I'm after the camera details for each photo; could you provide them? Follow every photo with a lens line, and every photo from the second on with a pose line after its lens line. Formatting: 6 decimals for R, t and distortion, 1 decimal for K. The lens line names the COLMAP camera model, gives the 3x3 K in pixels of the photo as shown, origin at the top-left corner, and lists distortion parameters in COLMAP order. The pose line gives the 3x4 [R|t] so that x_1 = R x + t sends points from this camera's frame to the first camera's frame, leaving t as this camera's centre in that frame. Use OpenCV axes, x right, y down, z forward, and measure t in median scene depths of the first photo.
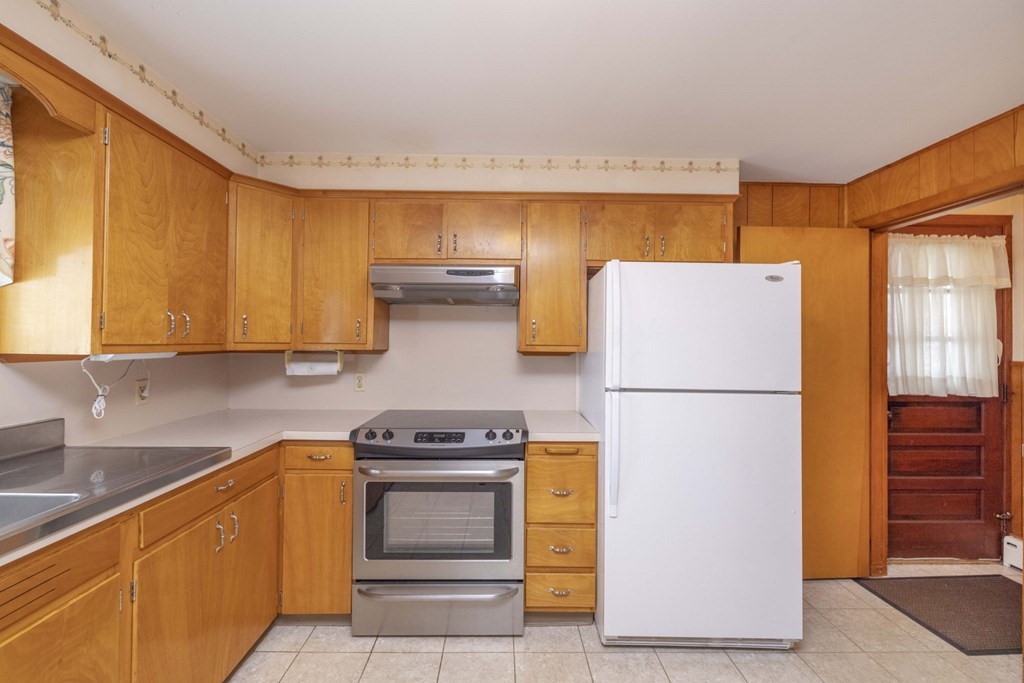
lens RADIAL K [[434.4, 0, 508.5], [0, 434.4, 338.8], [0, 0, 1]] dist [-0.001535, -0.000005]
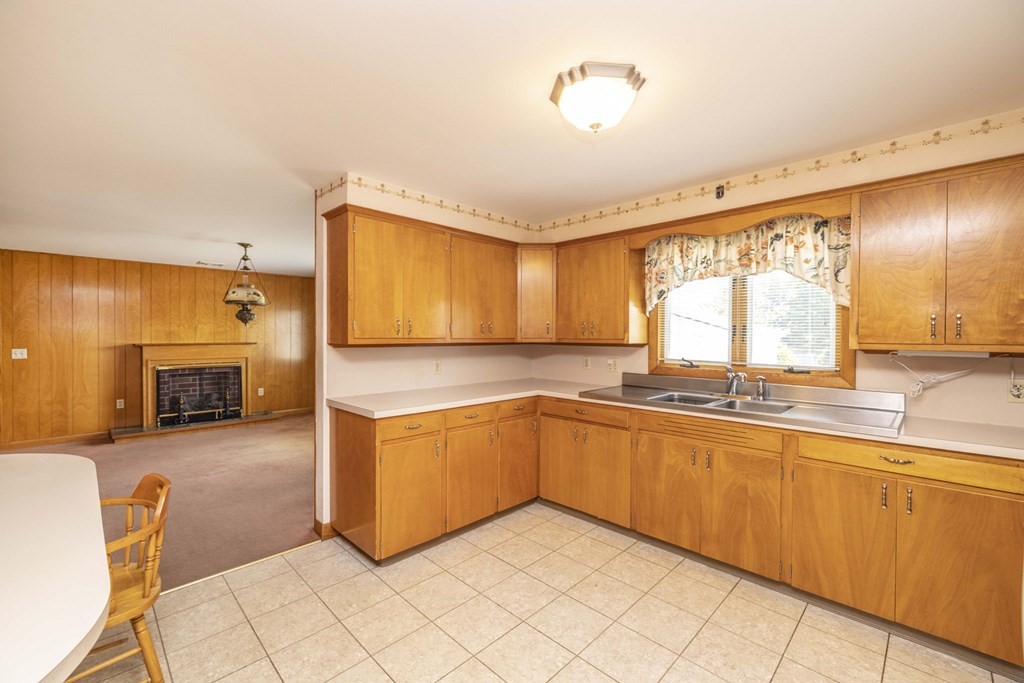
lens RADIAL K [[426.7, 0, 508.8], [0, 426.7, 340.3], [0, 0, 1]] dist [-0.000576, 0.000189]
pose [[-0.717681, -0.004897, -0.696355, 0.767631], [-0.006101, 0.999981, -0.000744, 0.008160], [0.696345, 0.003715, -0.717697, 0.882112]]
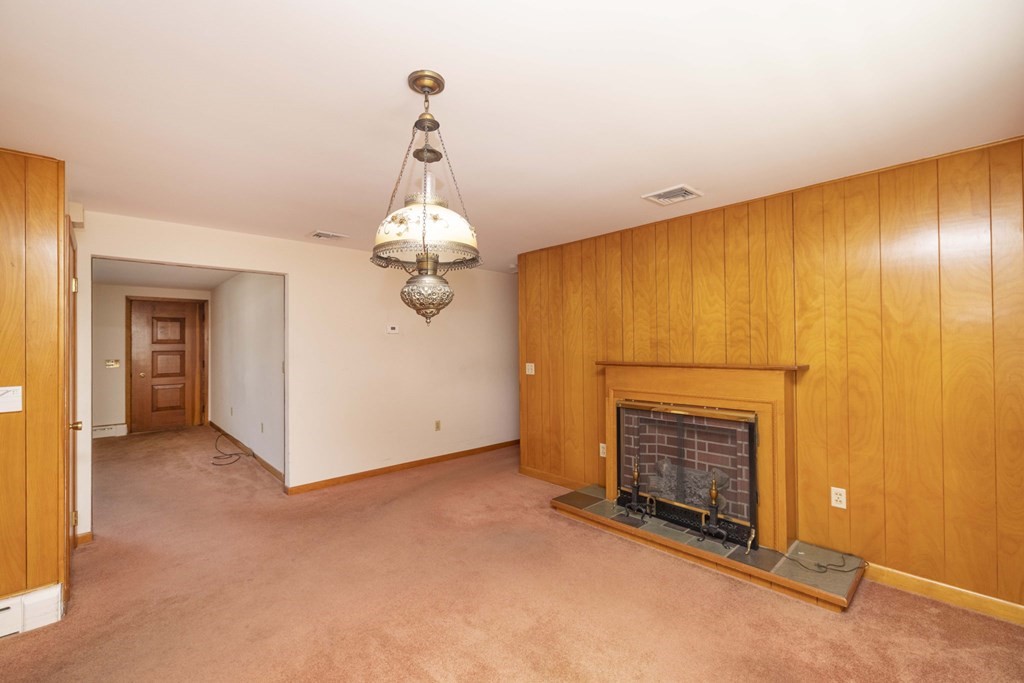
lens RADIAL K [[426.7, 0, 508.8], [0, 426.7, 340.3], [0, 0, 1]] dist [-0.000576, 0.000189]
pose [[-0.670382, 0.002705, 0.742011, -0.484958], [-0.003083, 0.999975, -0.006431, -0.030335], [-0.742010, -0.006599, -0.670357, -1.367583]]
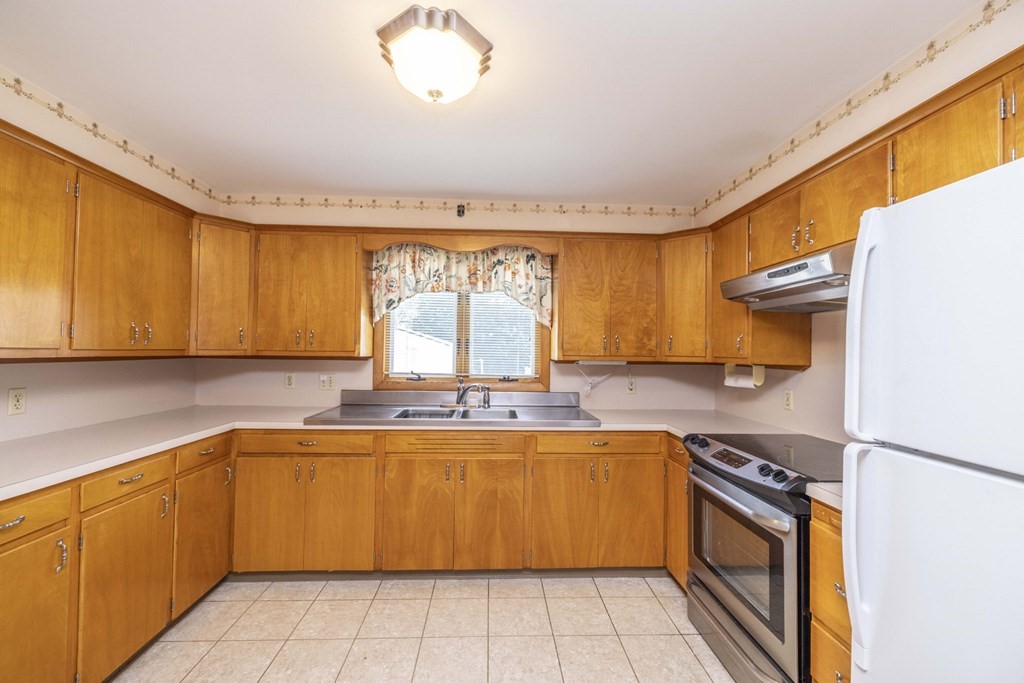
lens RADIAL K [[426.7, 0, 508.8], [0, 426.7, 340.3], [0, 0, 1]] dist [-0.000576, 0.000189]
pose [[0.028826, -0.033725, -0.999015, 0.748336], [-0.005559, 0.999410, -0.033899, 0.008416], [0.999569, 0.006530, 0.028621, 0.495896]]
